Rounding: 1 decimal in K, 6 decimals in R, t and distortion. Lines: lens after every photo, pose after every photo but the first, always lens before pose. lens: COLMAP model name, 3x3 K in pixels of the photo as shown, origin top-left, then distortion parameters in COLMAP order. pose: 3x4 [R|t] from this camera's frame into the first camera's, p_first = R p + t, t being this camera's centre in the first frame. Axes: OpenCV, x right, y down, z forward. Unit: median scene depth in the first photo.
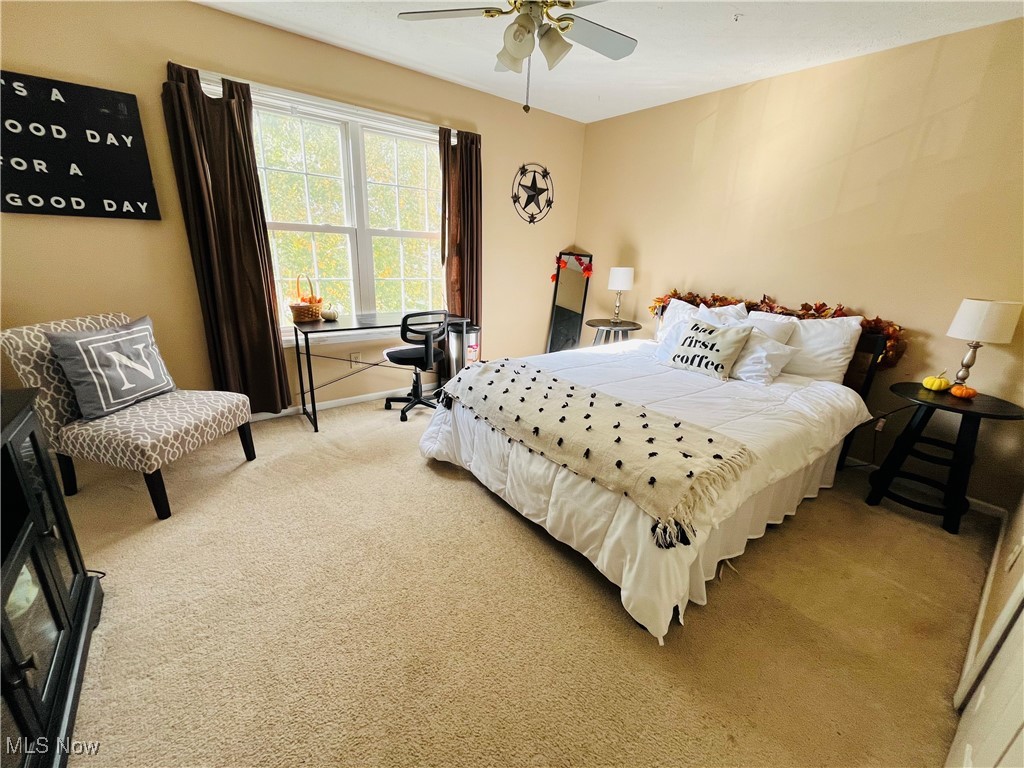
lens RADIAL K [[411.6, 0, 508.0], [0, 411.6, 384.4], [0, 0, 1]] dist [-0.003117, -0.000481]
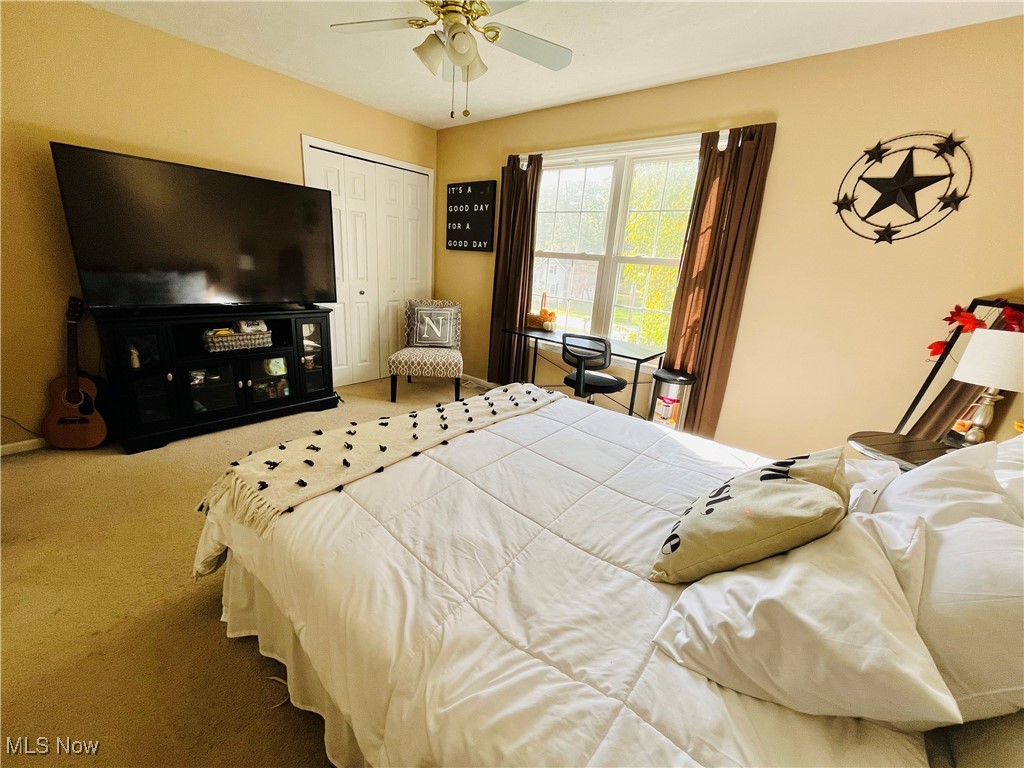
lens RADIAL K [[414.5, 0, 511.9], [0, 414.5, 385.1], [0, 0, 1]] dist [-0.004508, 0.000027]
pose [[0.226640, 0.249165, -0.941568, 0.709367], [-0.368321, 0.916860, 0.153970, -0.160553], [0.901651, 0.311904, 0.299570, 0.607913]]
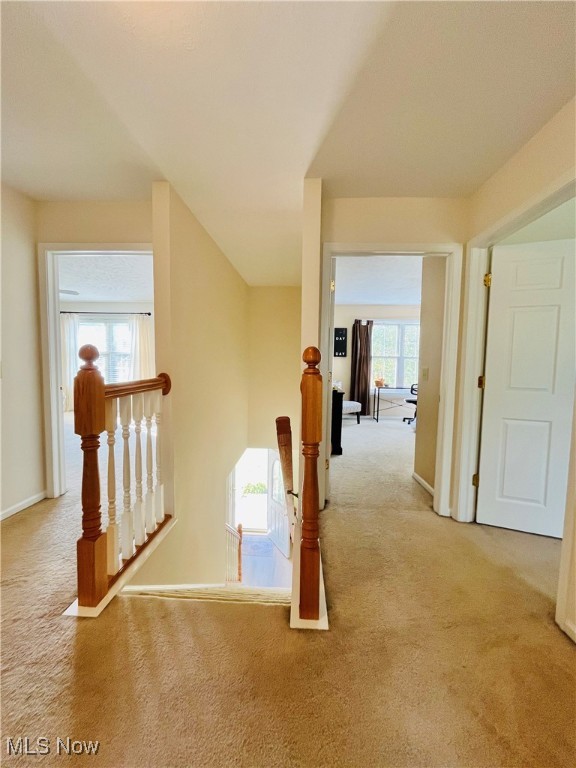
lens RADIAL K [[308.7, 0, 287.2], [0, 308.7, 380.7], [0, 0, 1]] dist [-0.003117, -0.000481]
pose [[0.737664, 0.009835, -0.675096, 0.546116], [-0.197924, 0.959115, -0.202296, 0.402467], [0.645506, 0.282844, 0.709452, -1.062041]]
